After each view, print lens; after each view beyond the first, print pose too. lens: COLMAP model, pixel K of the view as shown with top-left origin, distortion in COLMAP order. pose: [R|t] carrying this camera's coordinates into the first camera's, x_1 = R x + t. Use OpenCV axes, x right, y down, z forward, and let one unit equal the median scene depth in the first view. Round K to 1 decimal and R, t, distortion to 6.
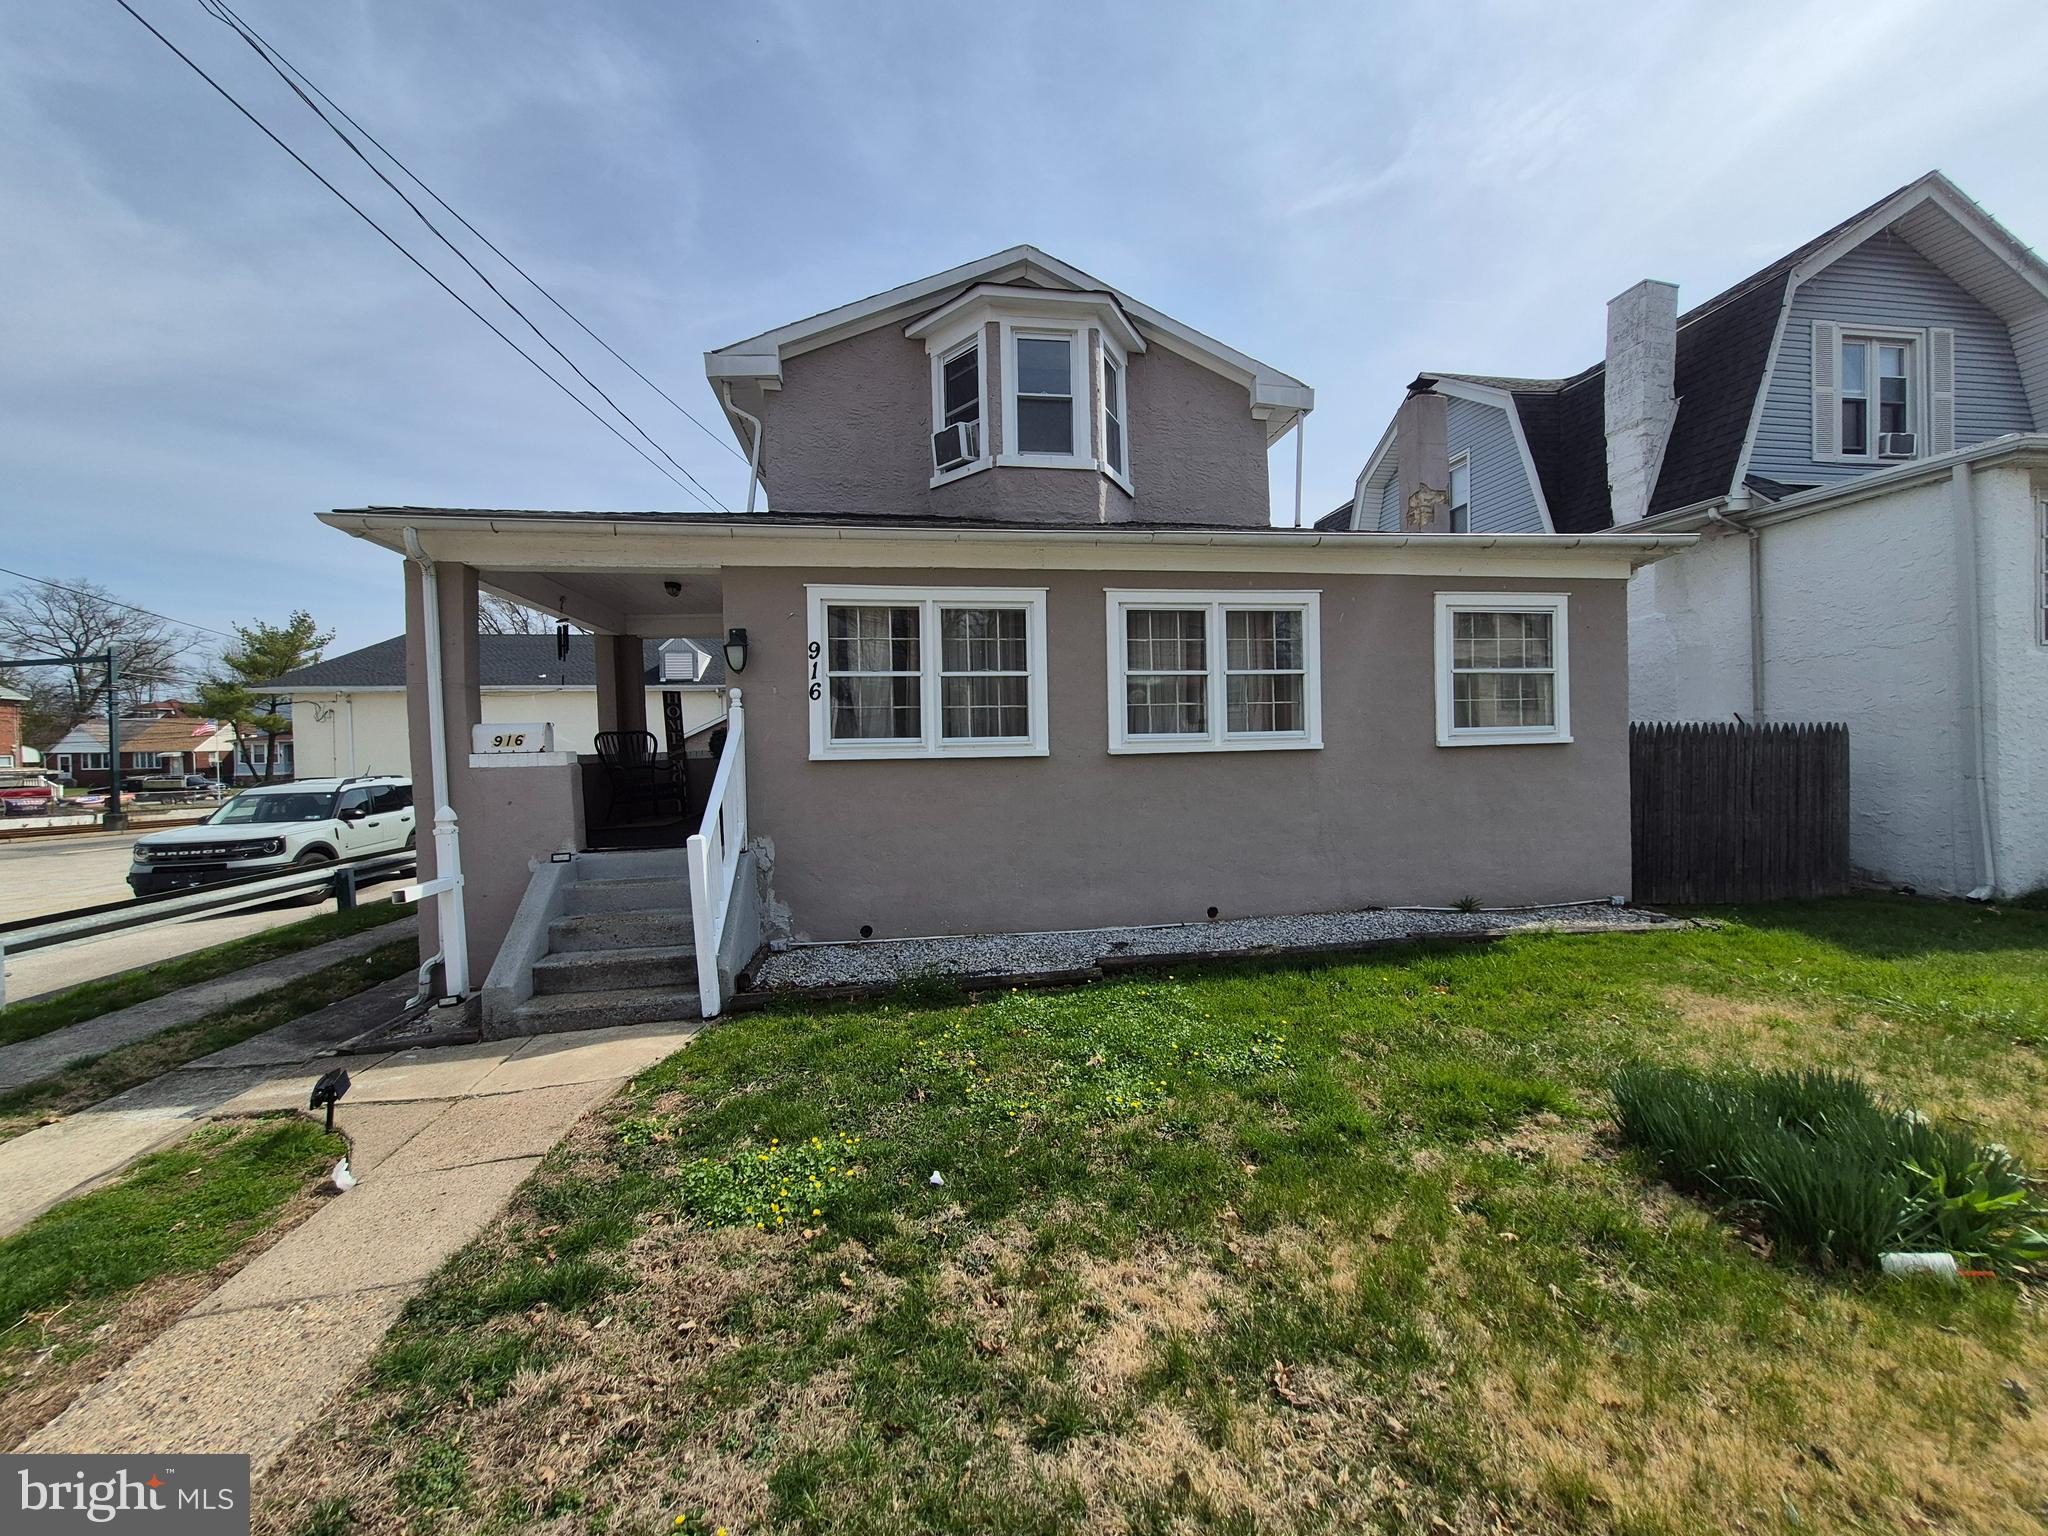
lens RADIAL K [[802.8, 0, 1025.5], [0, 802.8, 758.9], [0, 0, 1]] dist [0.000518, 0.003665]
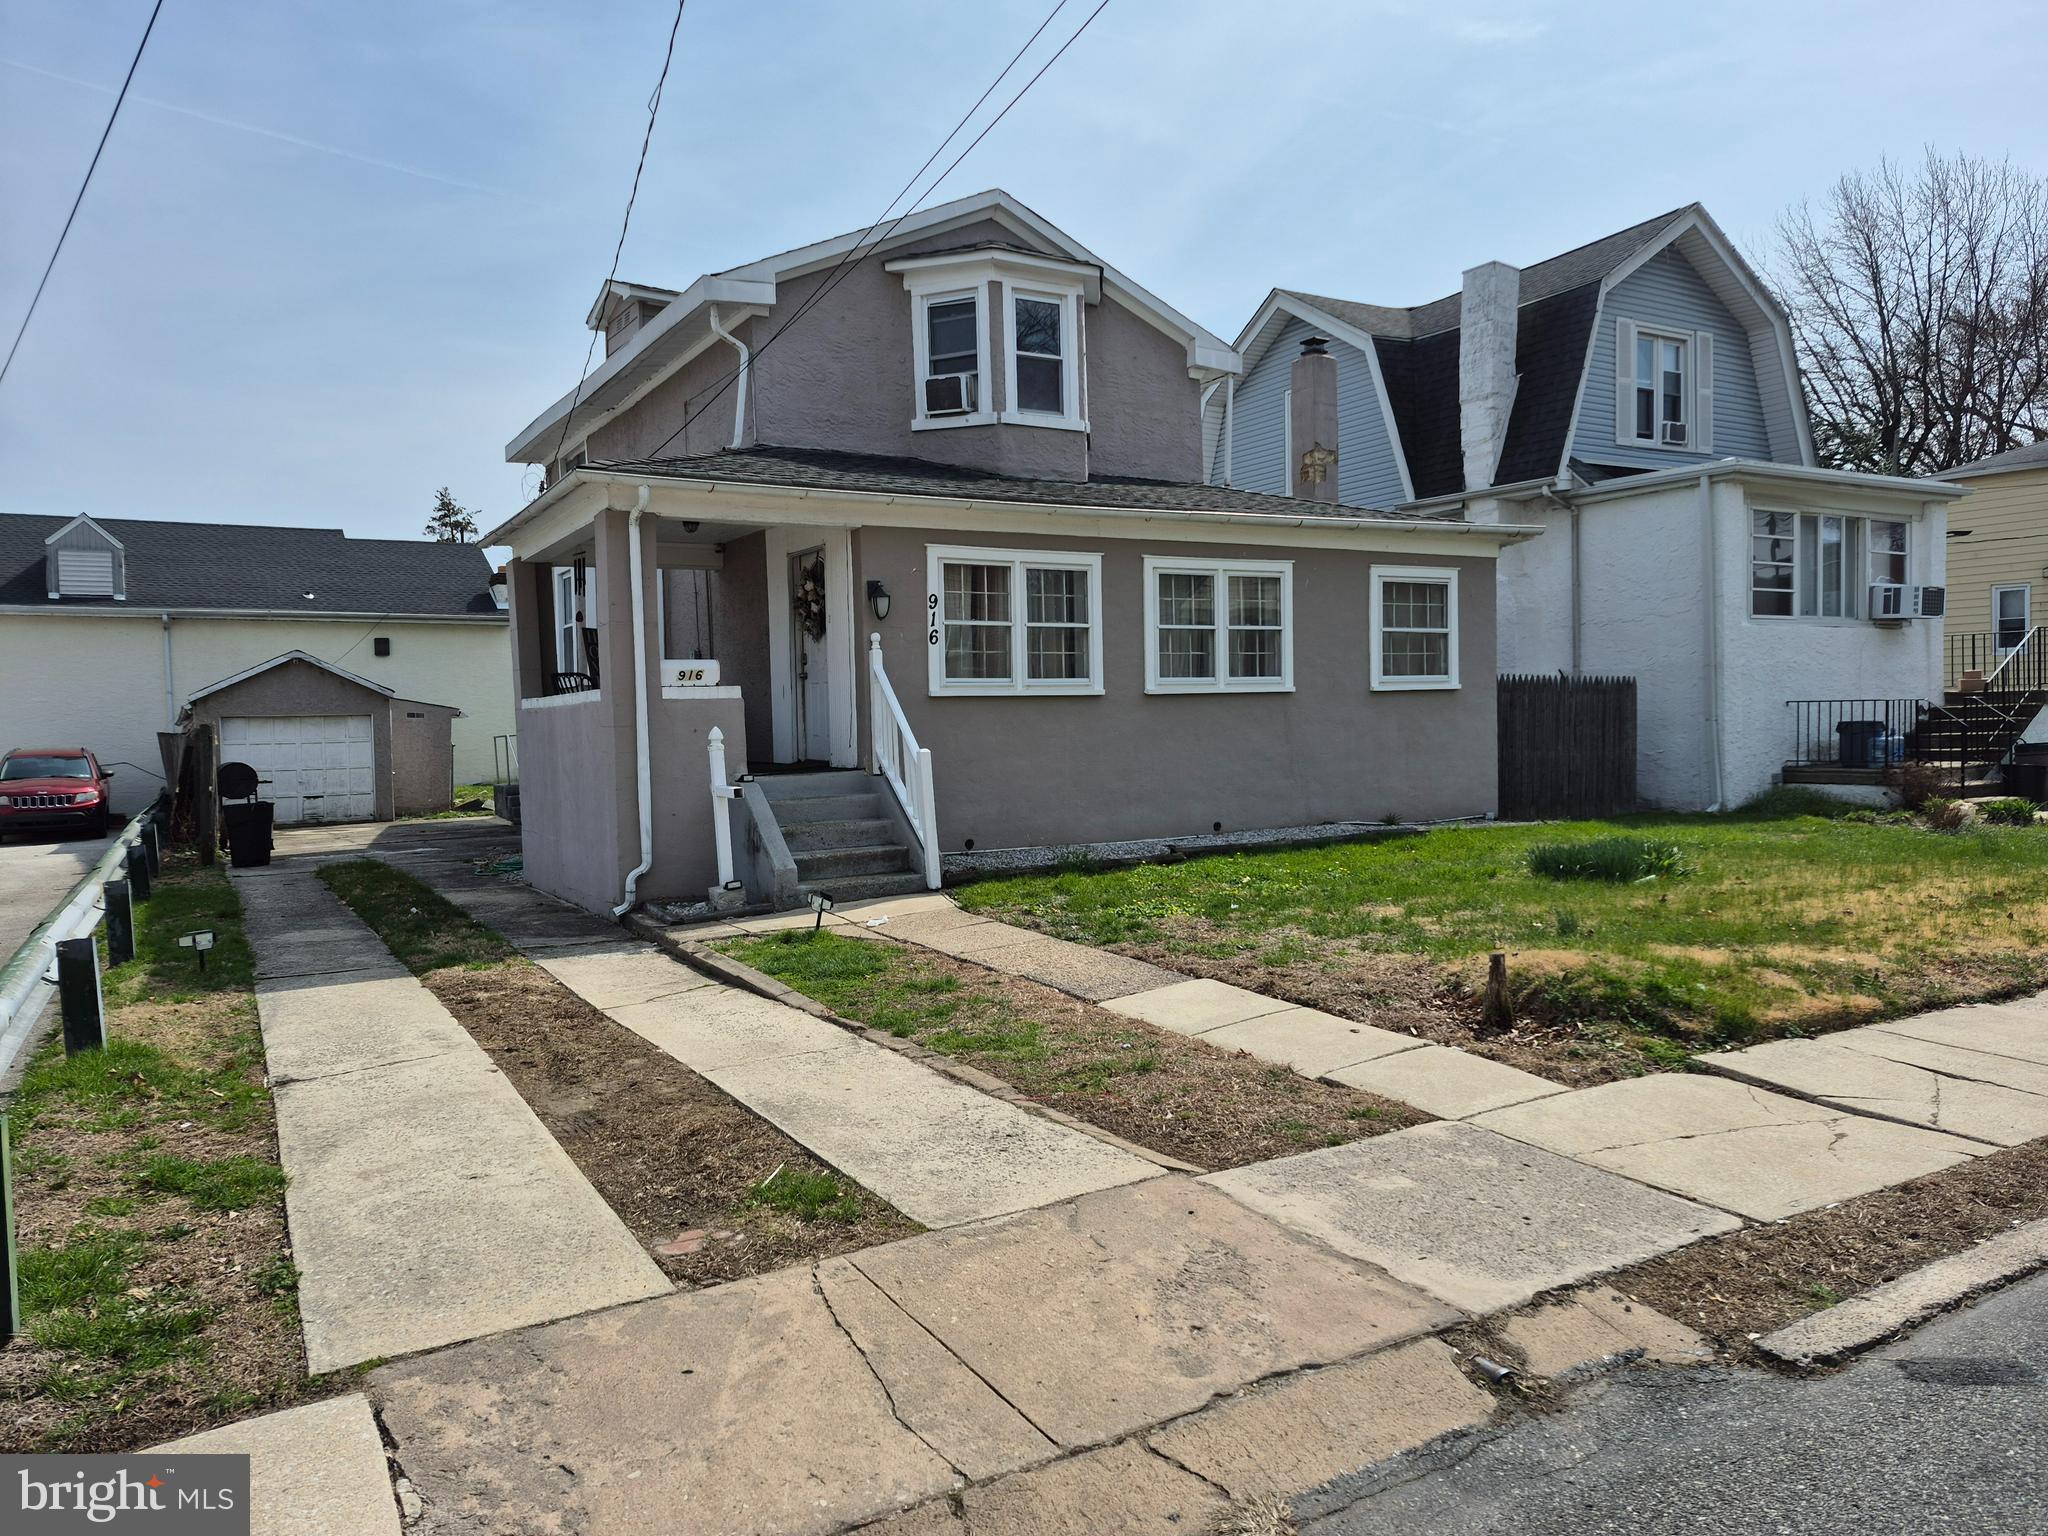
lens RADIAL K [[1382.4, 0, 987.8], [0, 1382.4, 783.3], [0, 0, 1]] dist [0.089162, -0.102194]
pose [[0.938629, -0.014931, 0.344605, -0.677351], [0.006857, 0.999673, 0.024638, 0.060640], [-0.344860, -0.020763, 0.938424, -0.699877]]
